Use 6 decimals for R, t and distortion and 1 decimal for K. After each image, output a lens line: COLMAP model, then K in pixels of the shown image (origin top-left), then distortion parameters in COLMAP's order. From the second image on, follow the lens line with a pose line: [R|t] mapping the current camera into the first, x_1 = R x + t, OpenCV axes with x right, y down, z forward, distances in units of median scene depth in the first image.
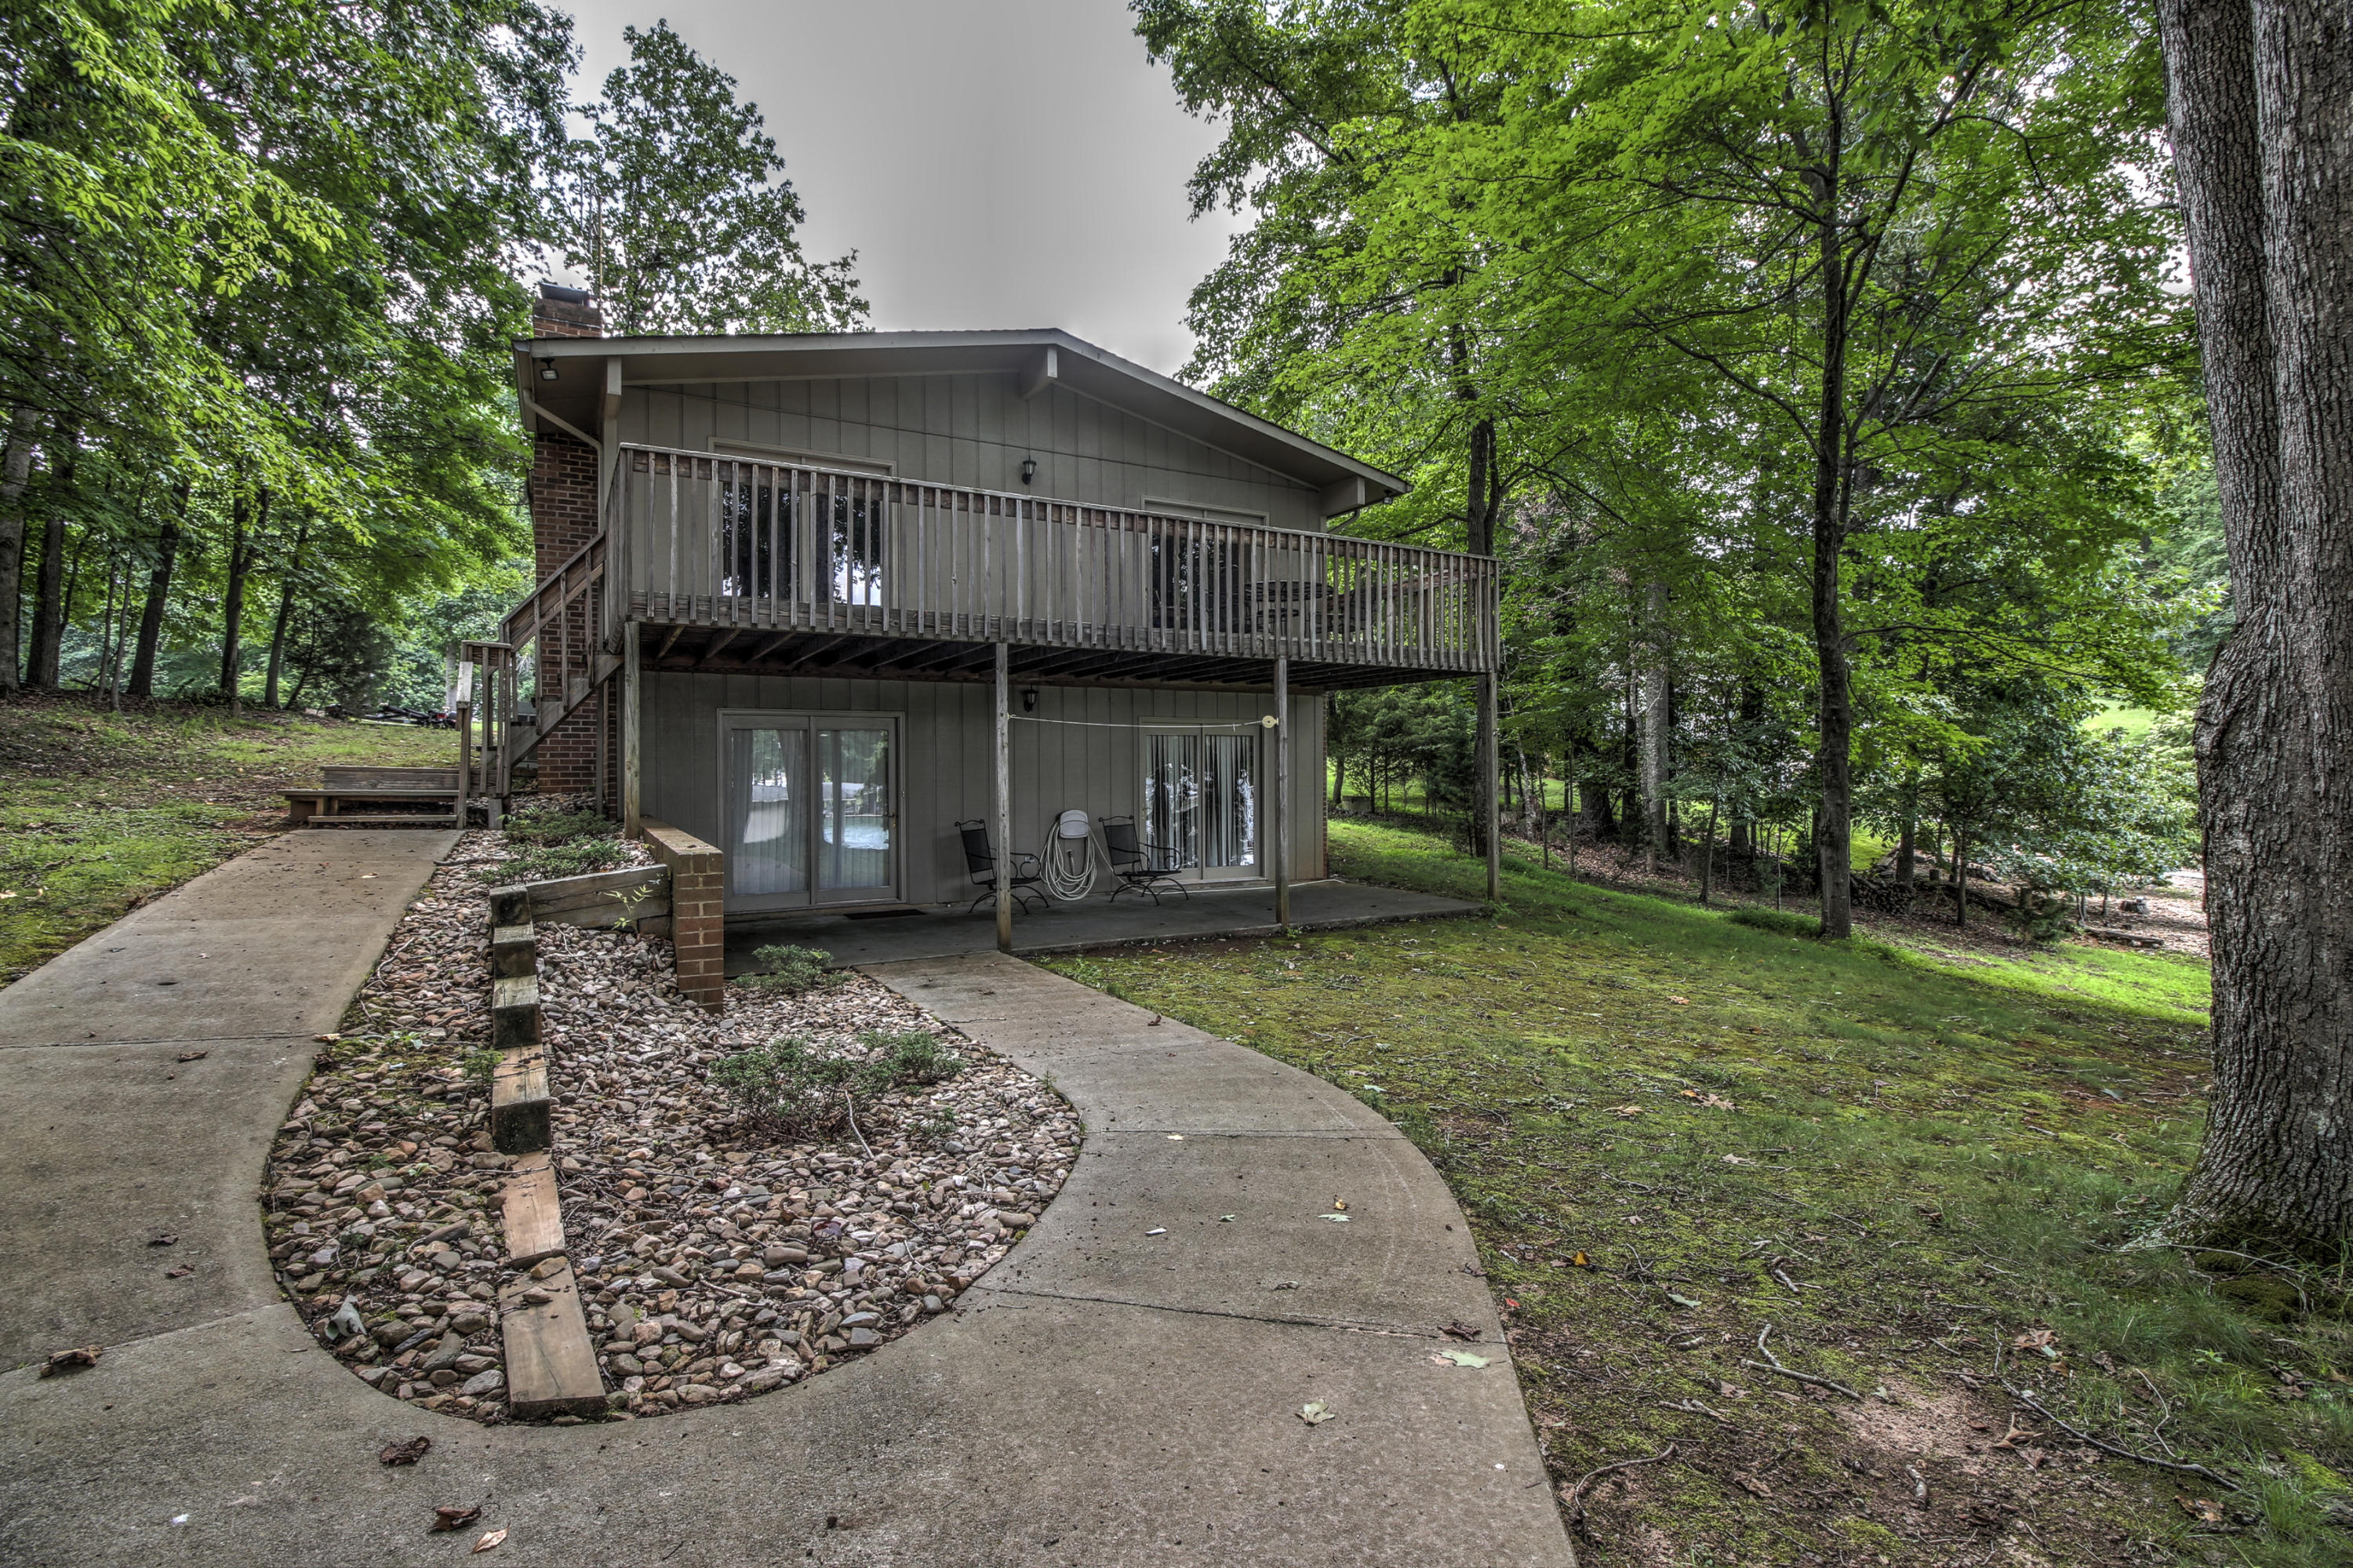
lens RADIAL K [[1079.8, 0, 1175.4], [0, 1079.8, 779.1], [0, 0, 1]] dist [-0.006898, -0.009671]
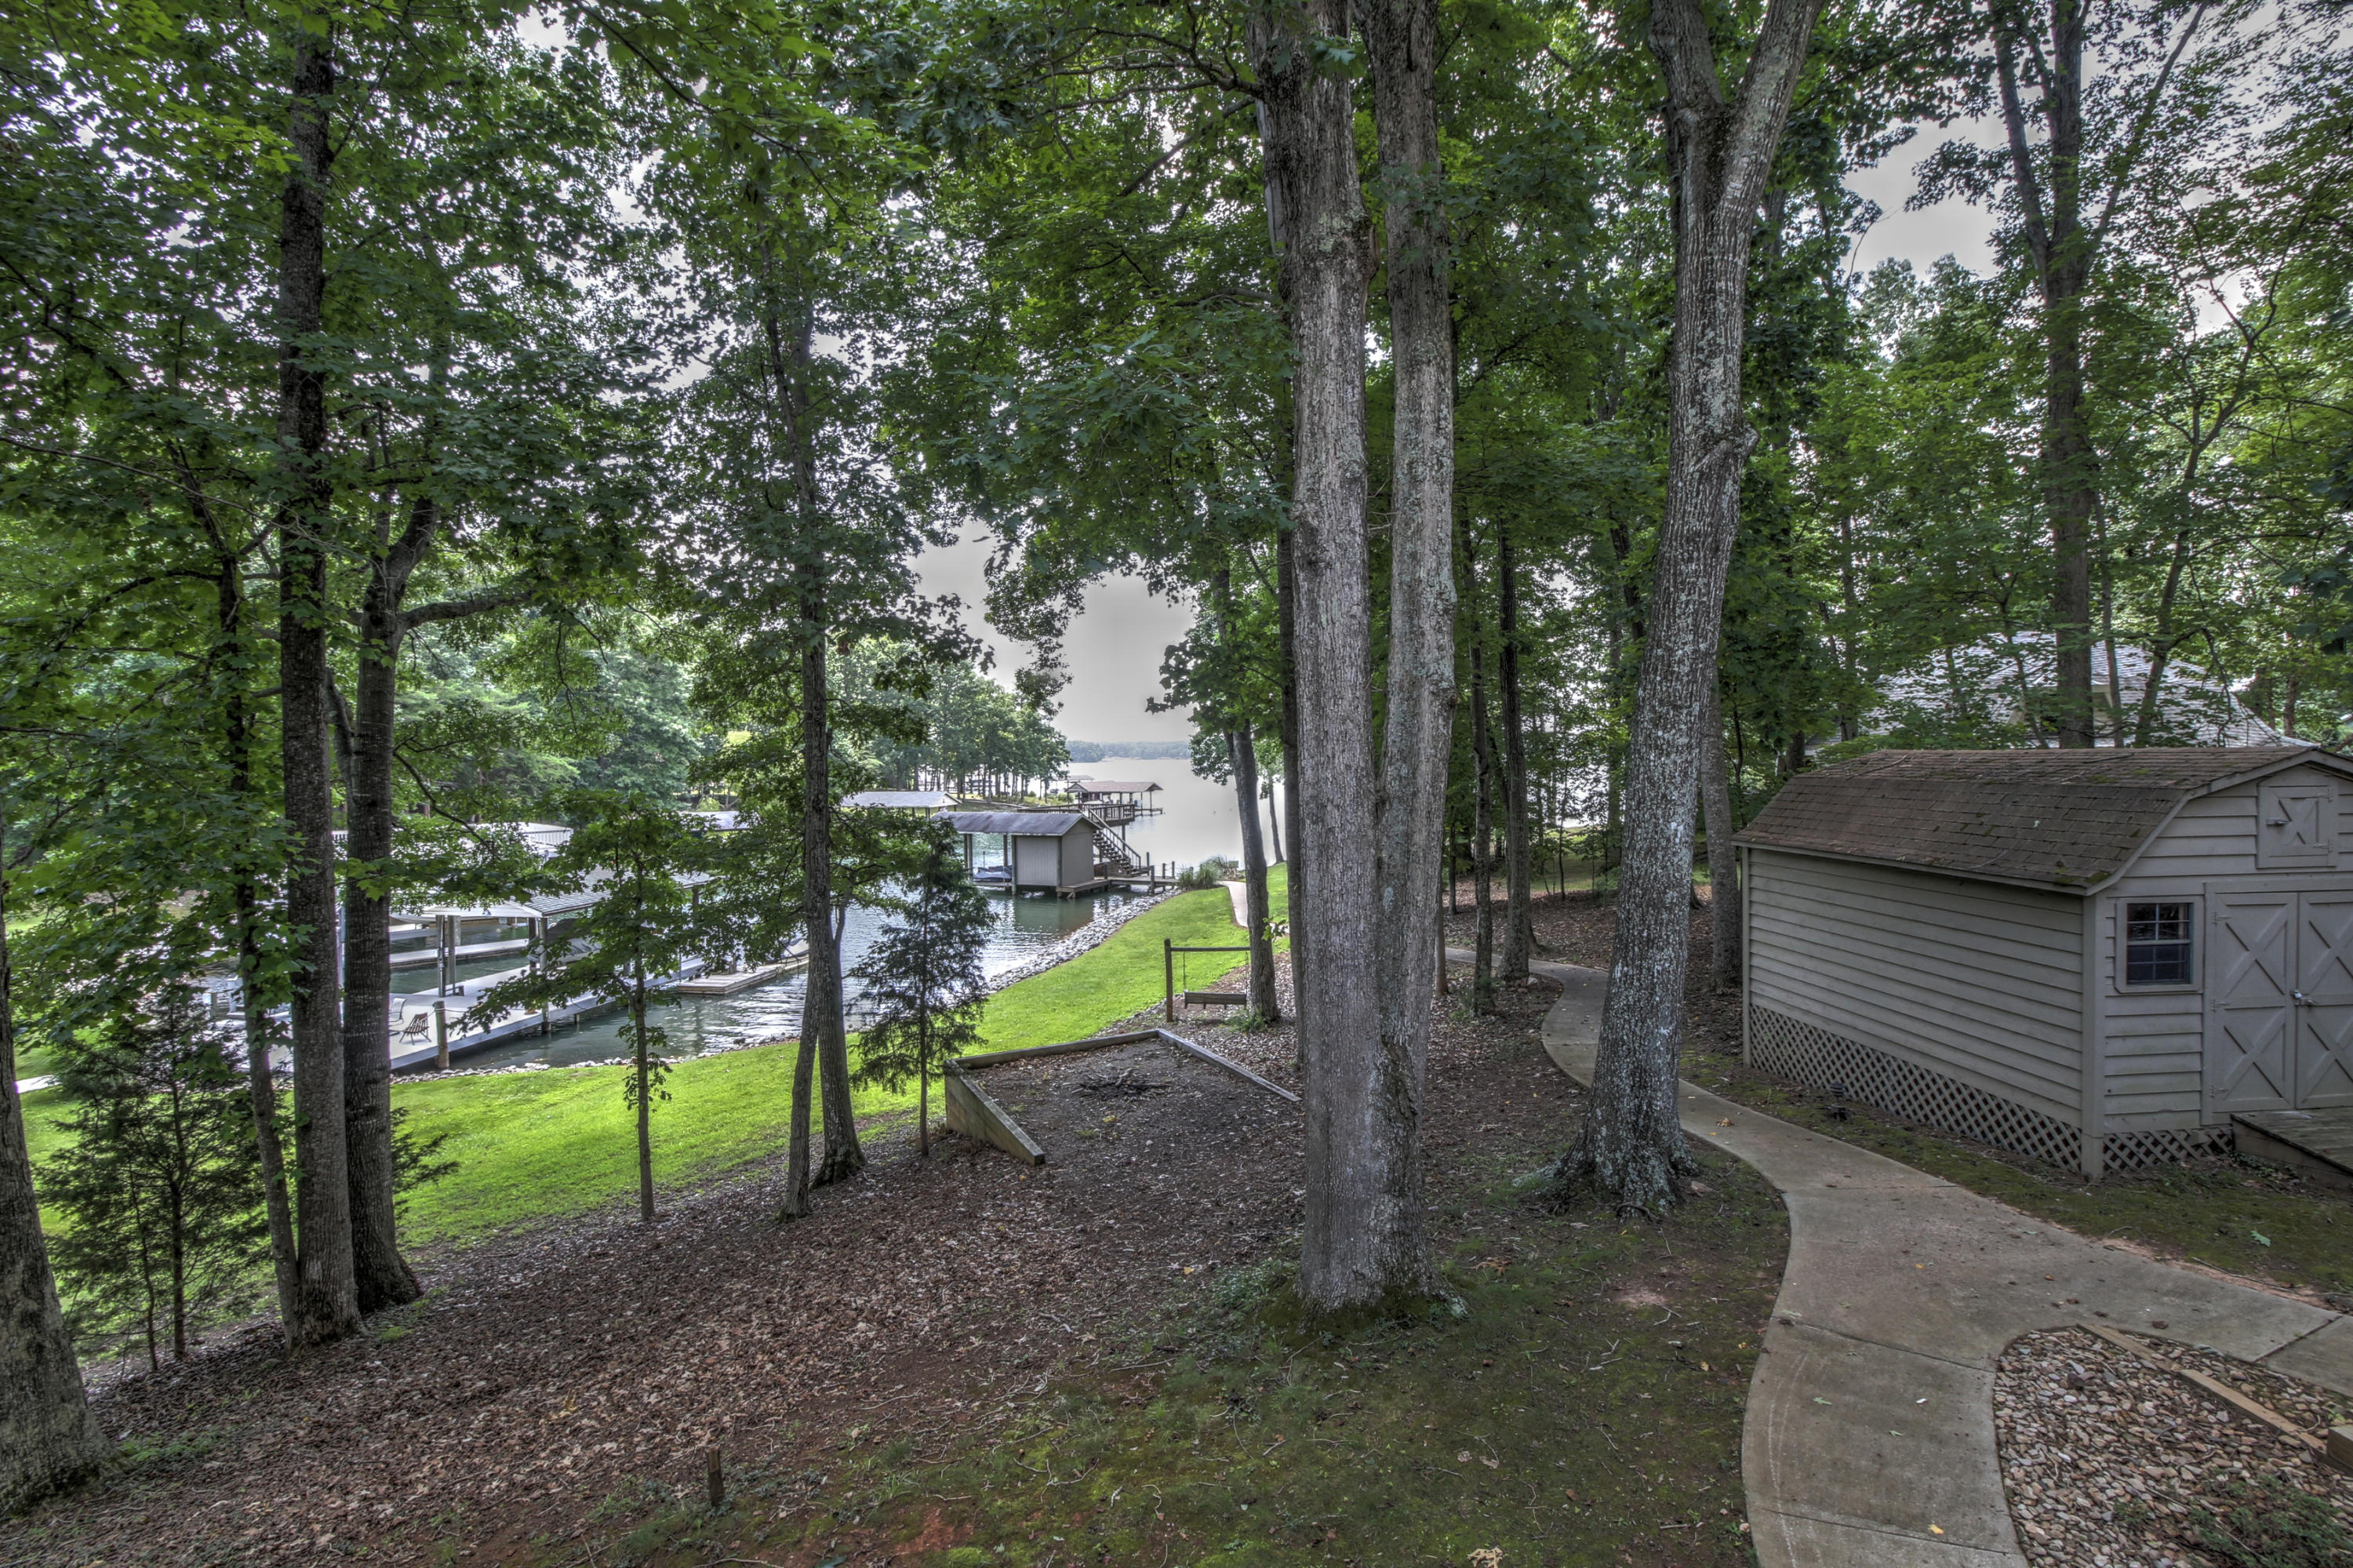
lens RADIAL K [[1079.8, 0, 1172.9], [0, 1079.8, 766.4], [0, 0, 1]] dist [-0.006898, -0.009671]
pose [[-0.885830, 0.008890, 0.463925, 0.380242], [0.014332, 0.999864, 0.008207, -1.088893], [-0.463789, 0.013919, -0.885836, 4.419024]]
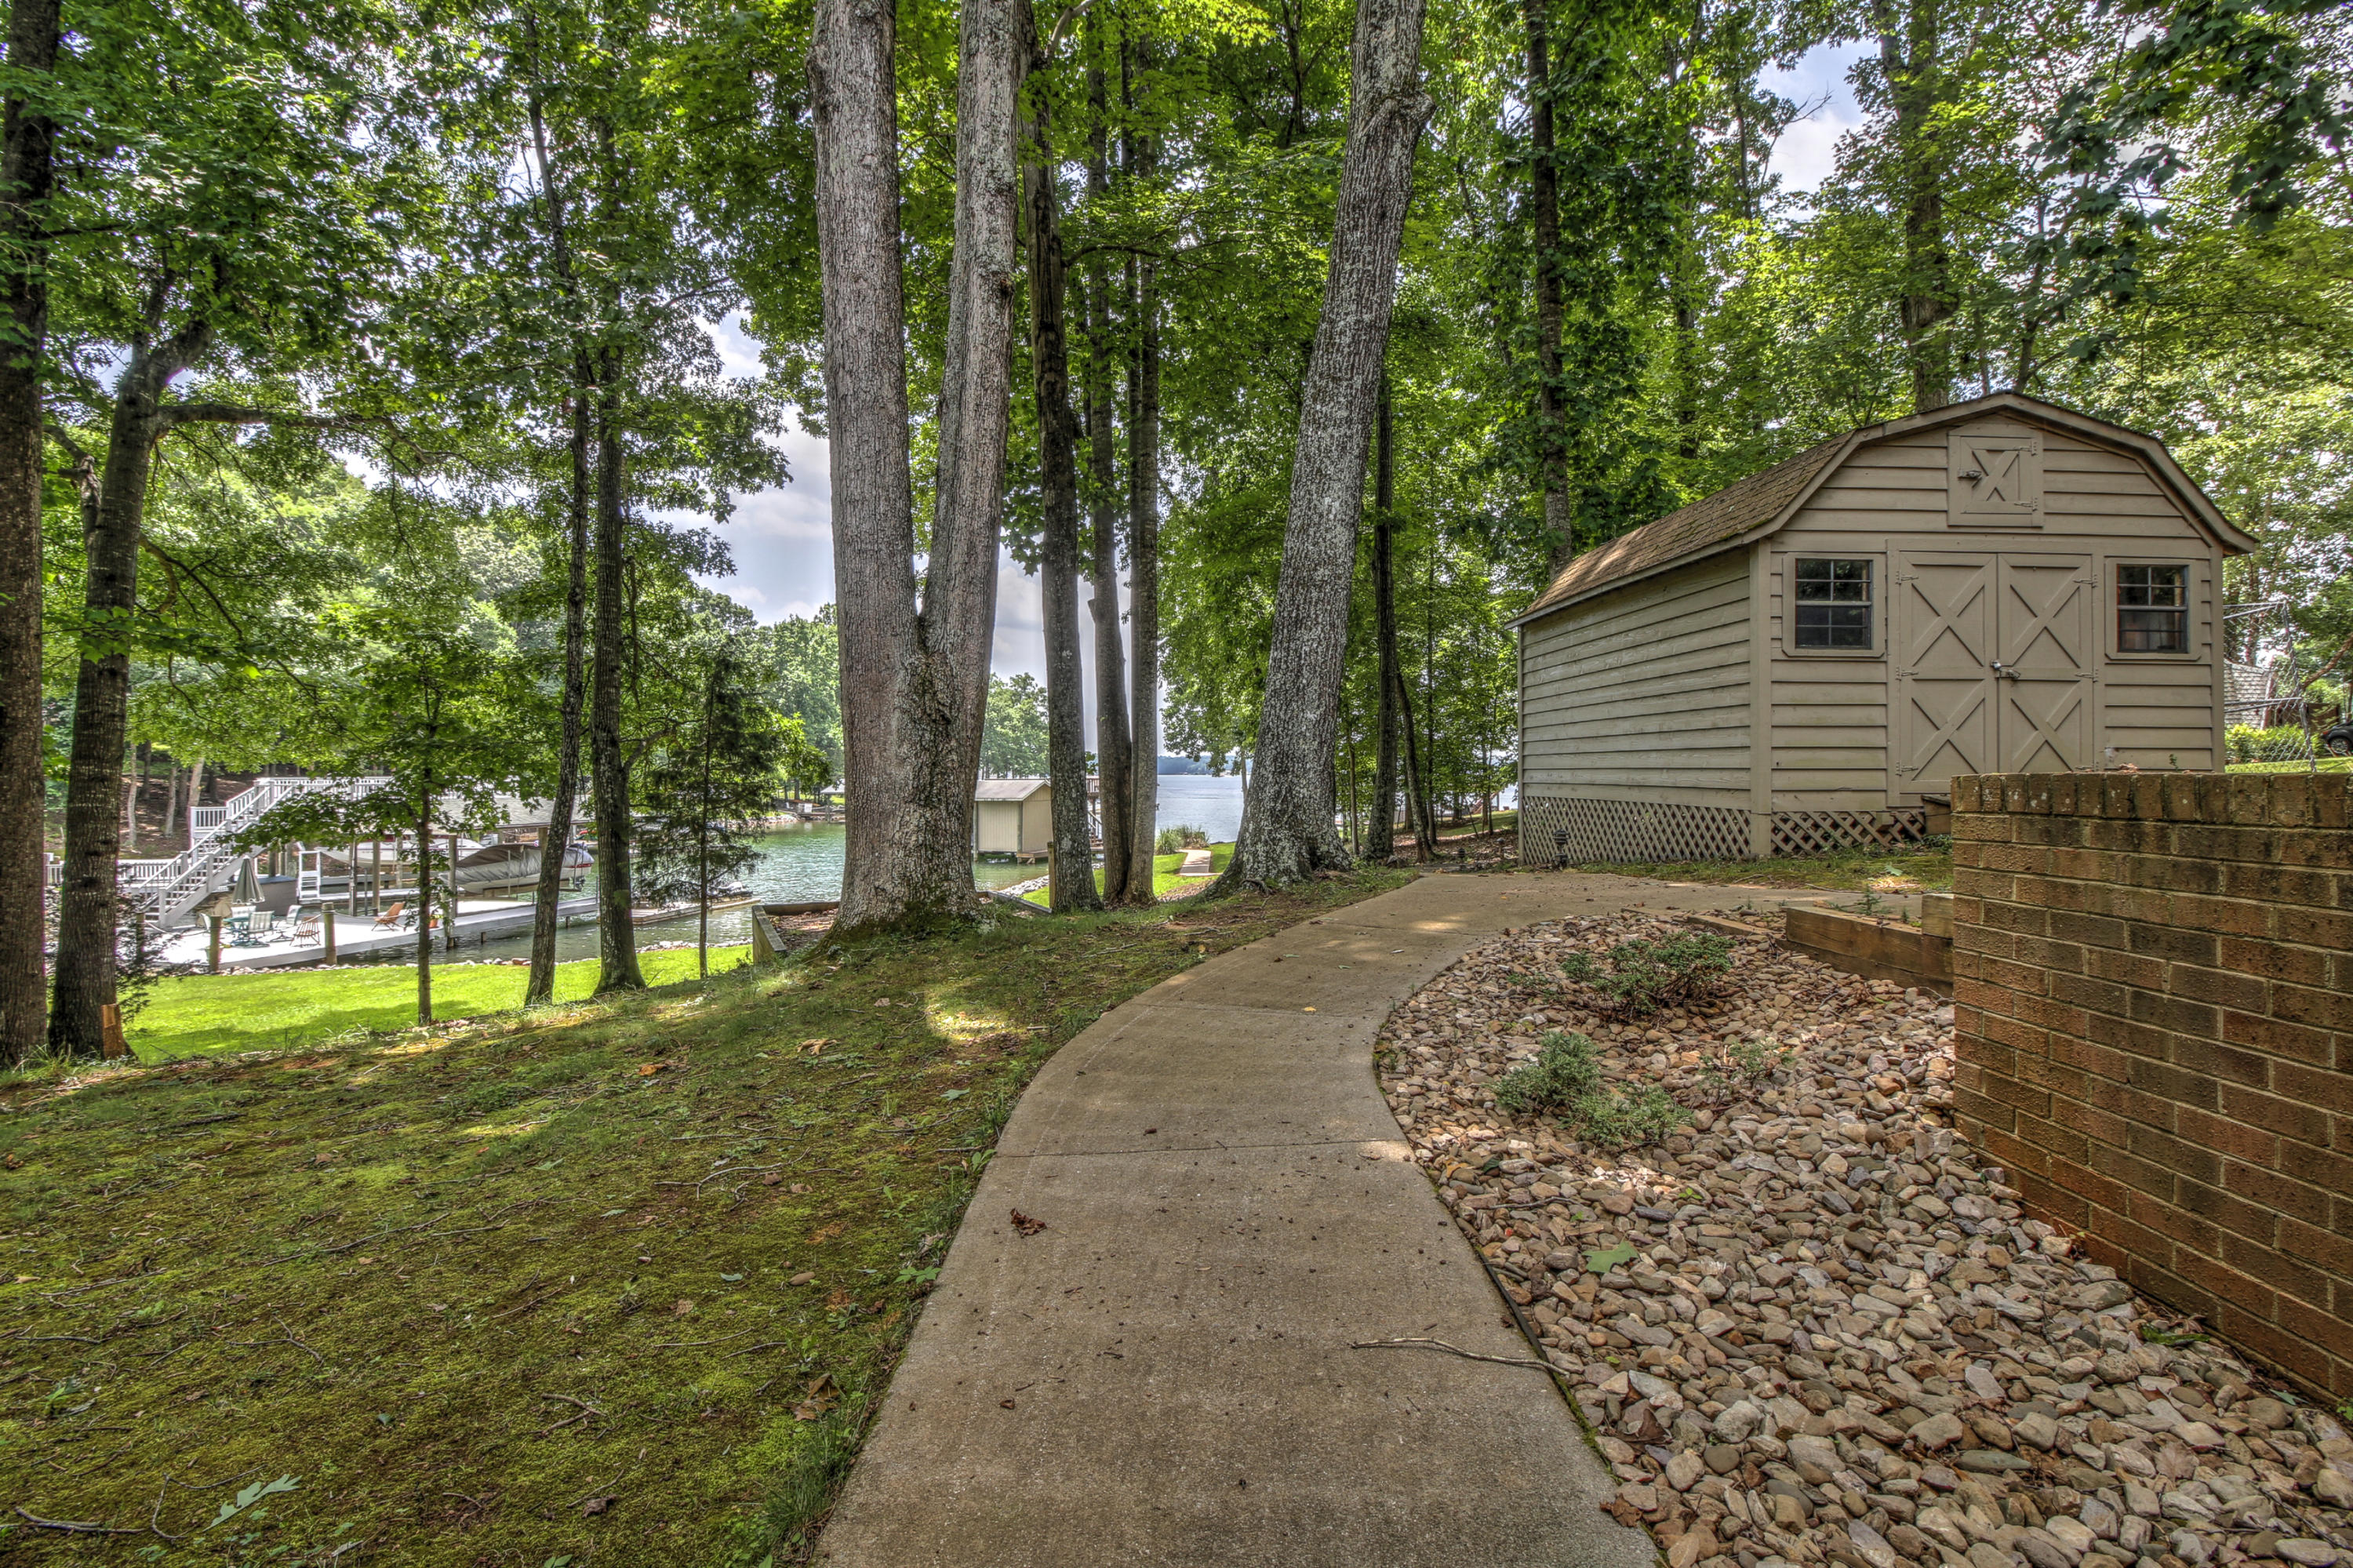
lens RADIAL K [[1079.8, 0, 1172.4], [0, 1079.8, 766.7], [0, 0, 1]] dist [-0.006898, -0.009671]
pose [[-0.877192, 0.006954, 0.480089, -0.730683], [0.004333, 0.999969, -0.006568, 0.139916], [-0.480120, -0.003681, -0.877195, 3.552841]]
